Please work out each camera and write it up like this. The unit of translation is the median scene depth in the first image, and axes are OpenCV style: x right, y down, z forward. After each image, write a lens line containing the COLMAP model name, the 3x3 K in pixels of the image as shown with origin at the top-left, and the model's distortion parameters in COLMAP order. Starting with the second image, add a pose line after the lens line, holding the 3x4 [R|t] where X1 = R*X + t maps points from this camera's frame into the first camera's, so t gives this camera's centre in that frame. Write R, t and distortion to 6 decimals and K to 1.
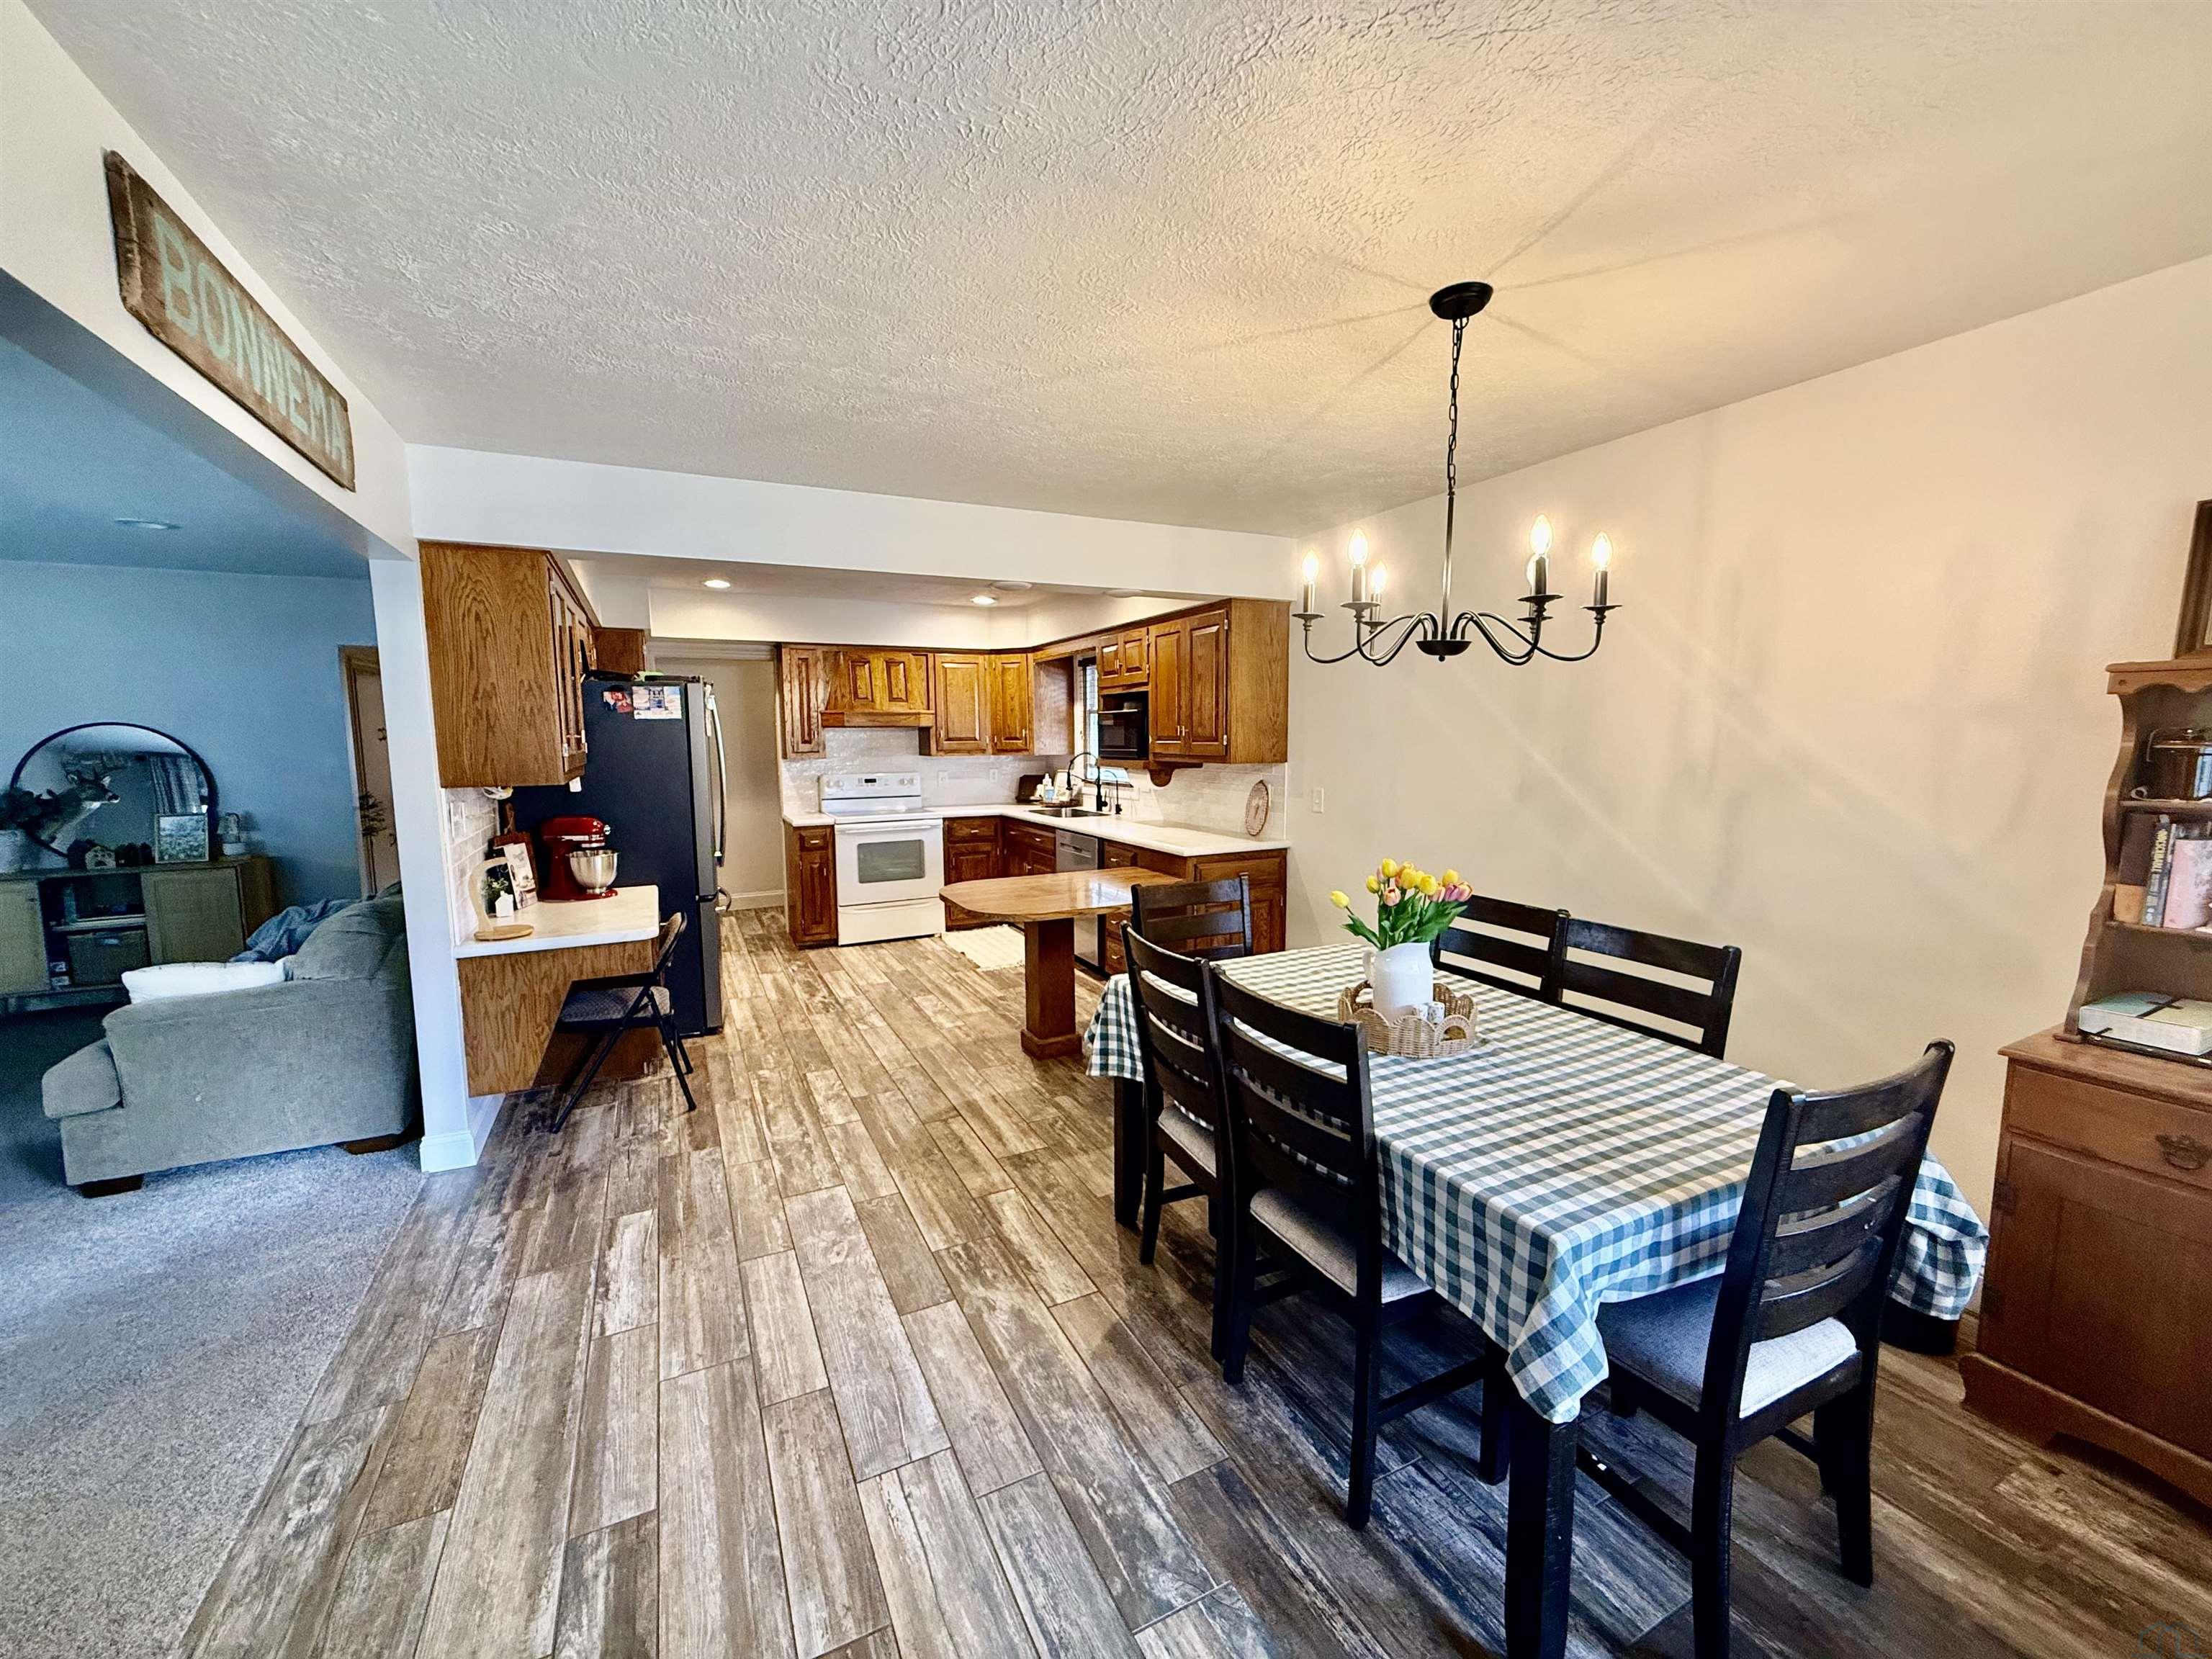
lens RADIAL K [[884.5, 0, 1106.0], [0, 884.5, 829.5], [0, 0, 1]] dist [-0.002162, 0.000630]
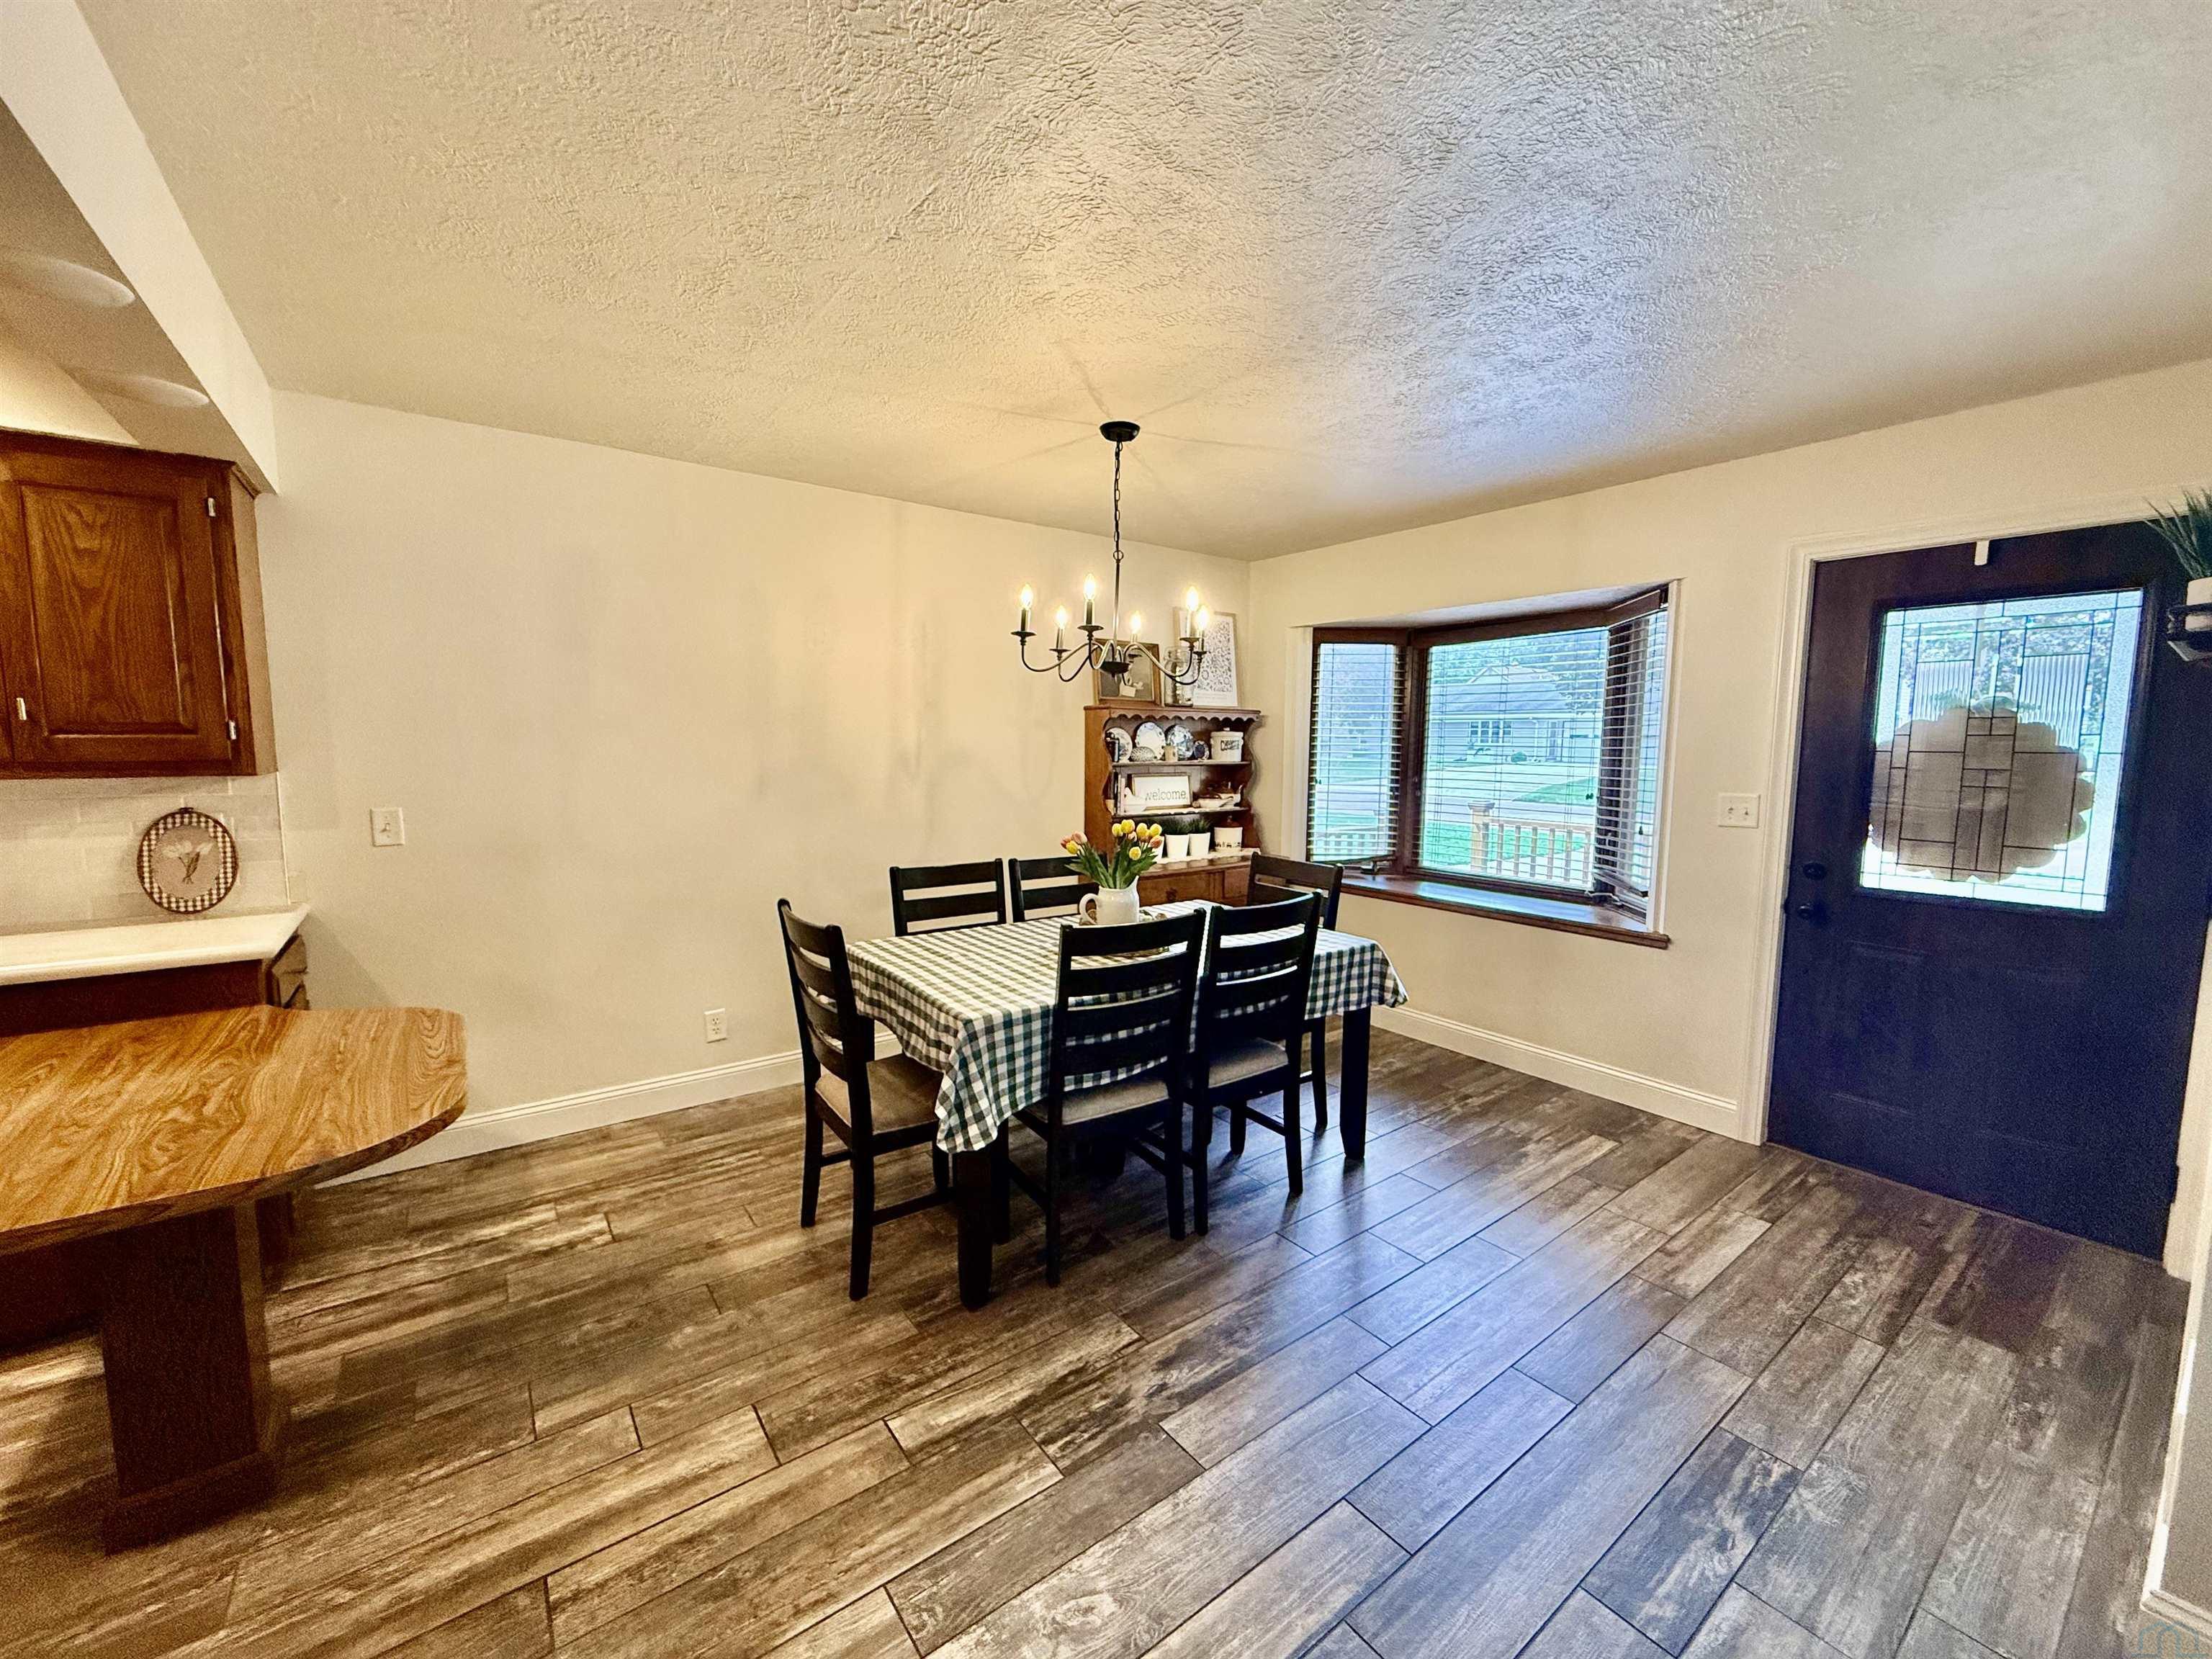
lens RADIAL K [[884.5, 0, 1106.0], [0, 884.5, 829.5], [0, 0, 1]] dist [-0.002162, 0.000630]
pose [[-0.170649, -0.092724, 0.980959, -0.340723], [0.099393, 0.988864, 0.110761, -0.036196], [-0.980306, 0.116402, -0.159532, 0.421860]]
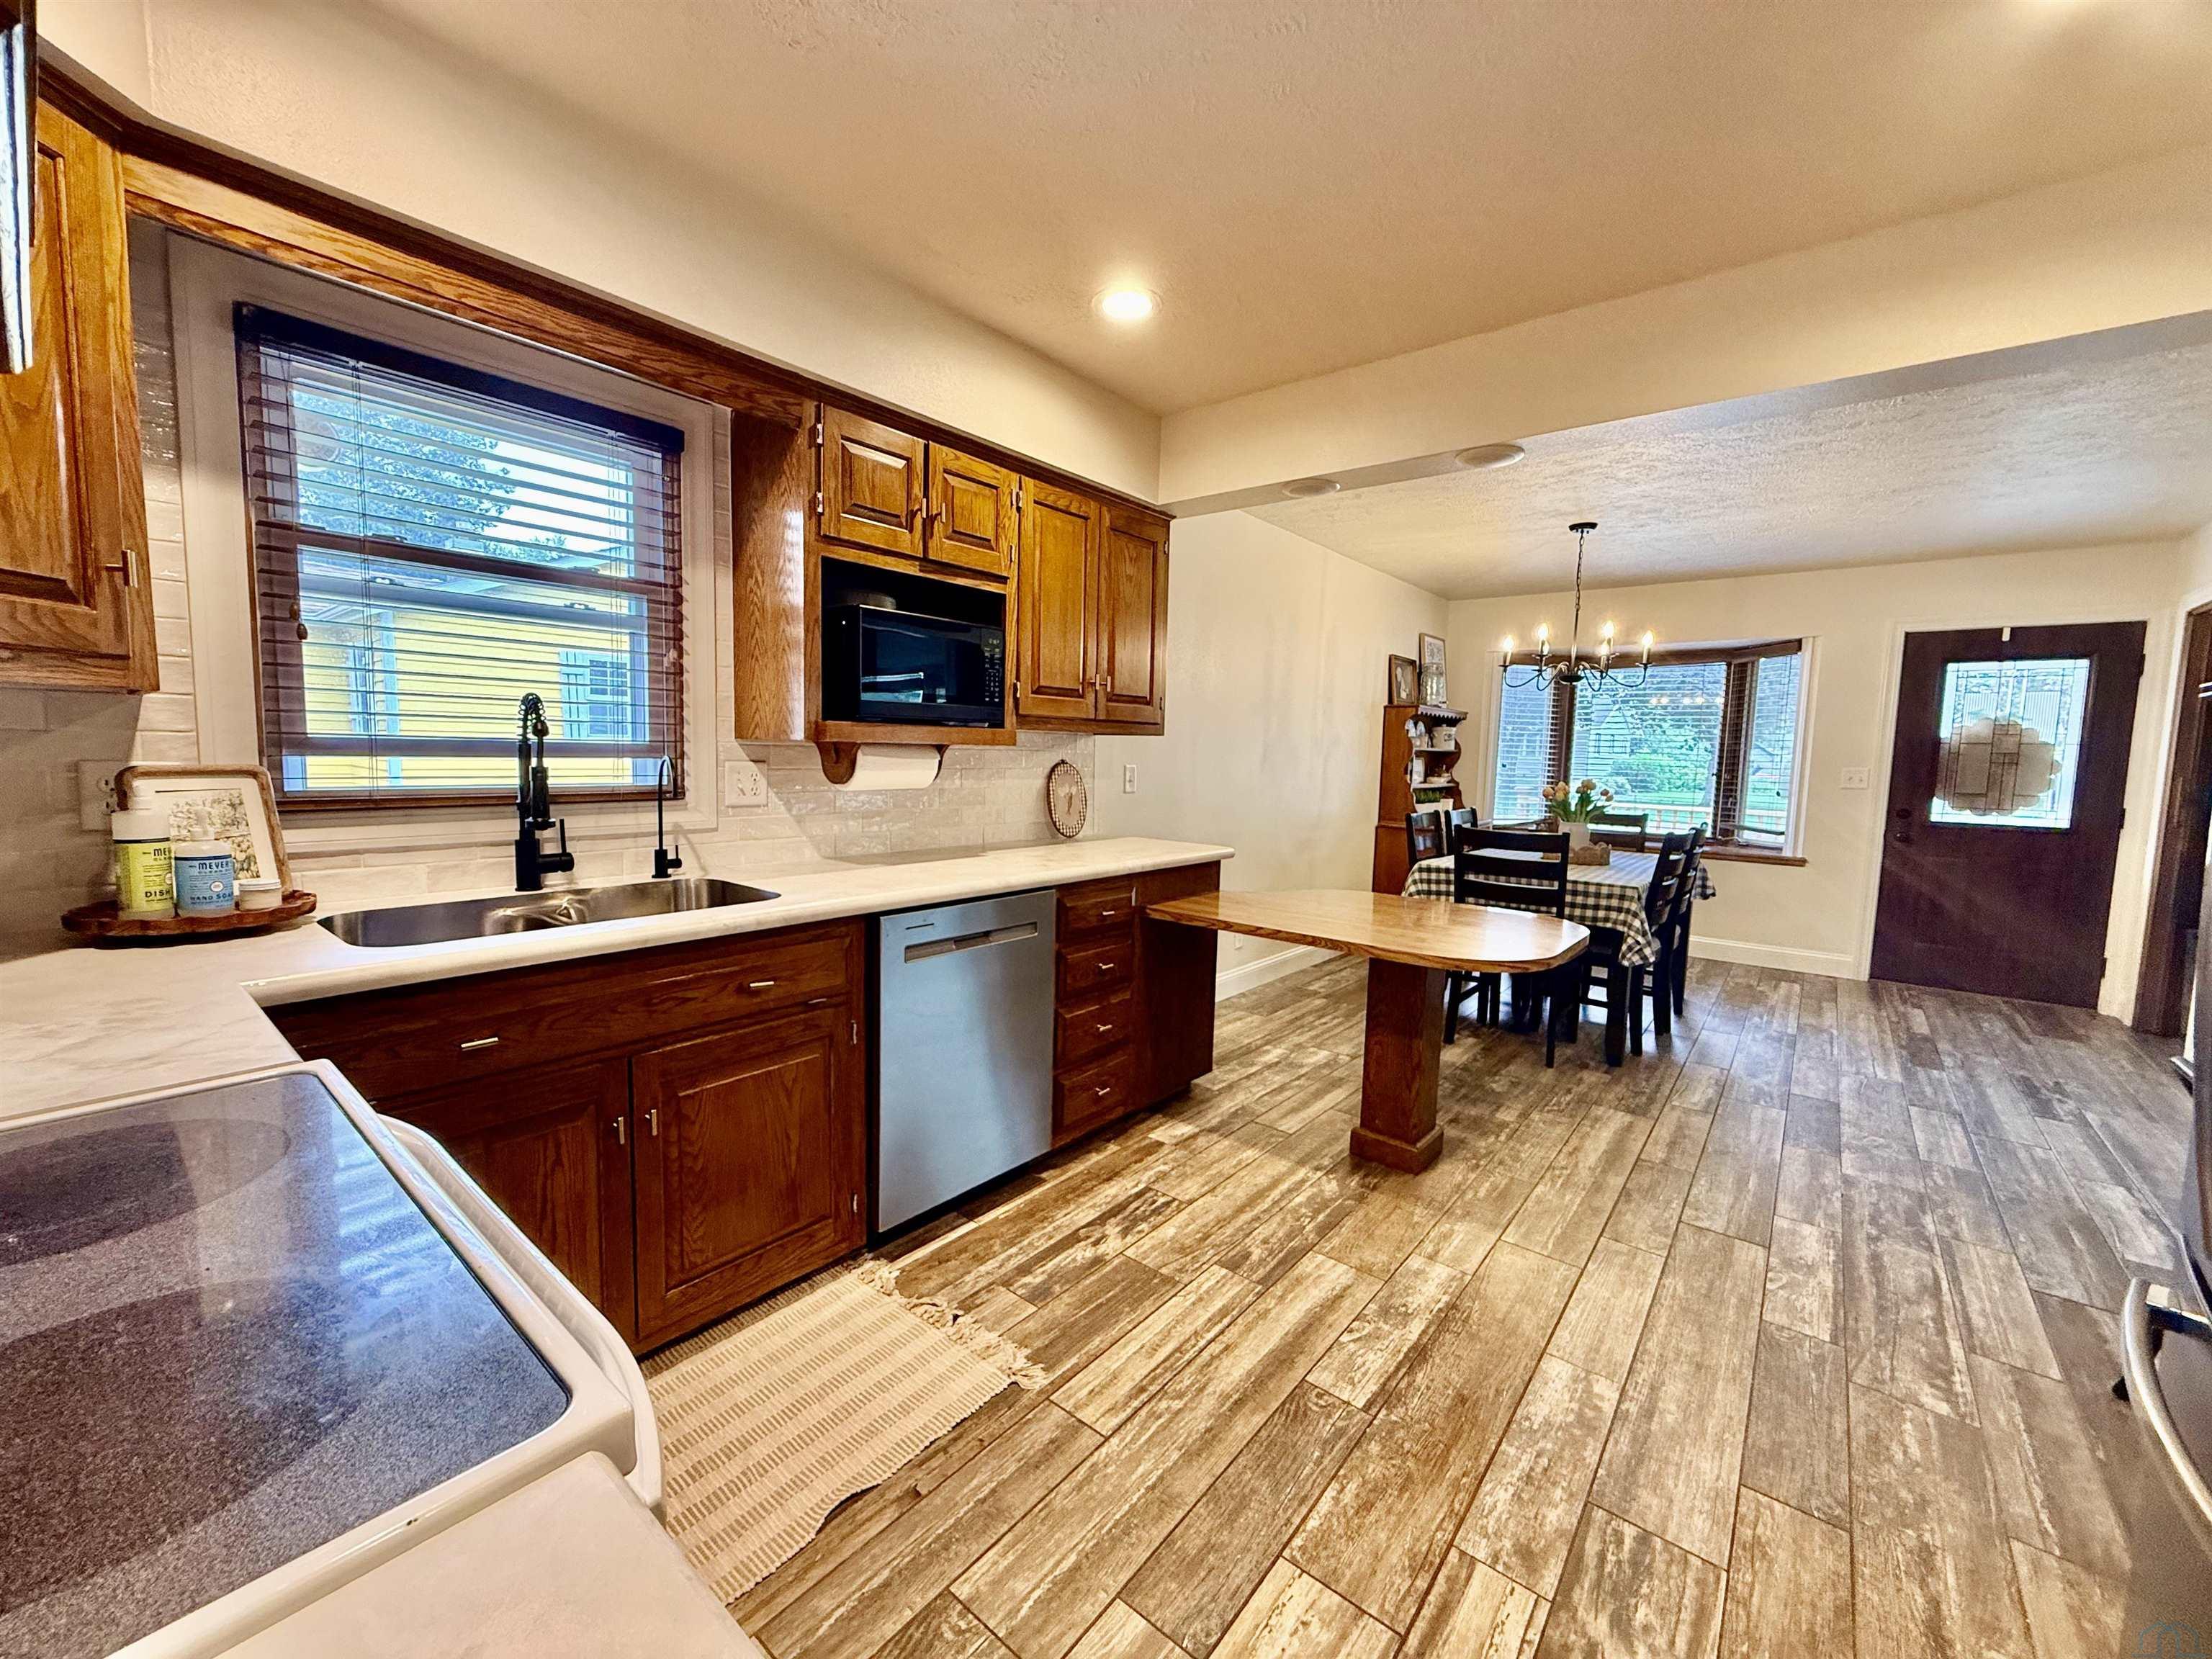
lens RADIAL K [[880.1, 0, 1102.5], [0, 880.1, 828.6], [0, 0, 1]] dist [-0.000571, -0.000398]
pose [[-0.402645, -0.084222, 0.911474, -0.382967], [0.077004, 0.989112, 0.125412, -0.068042], [-0.912112, 0.120683, -0.391775, 0.975357]]
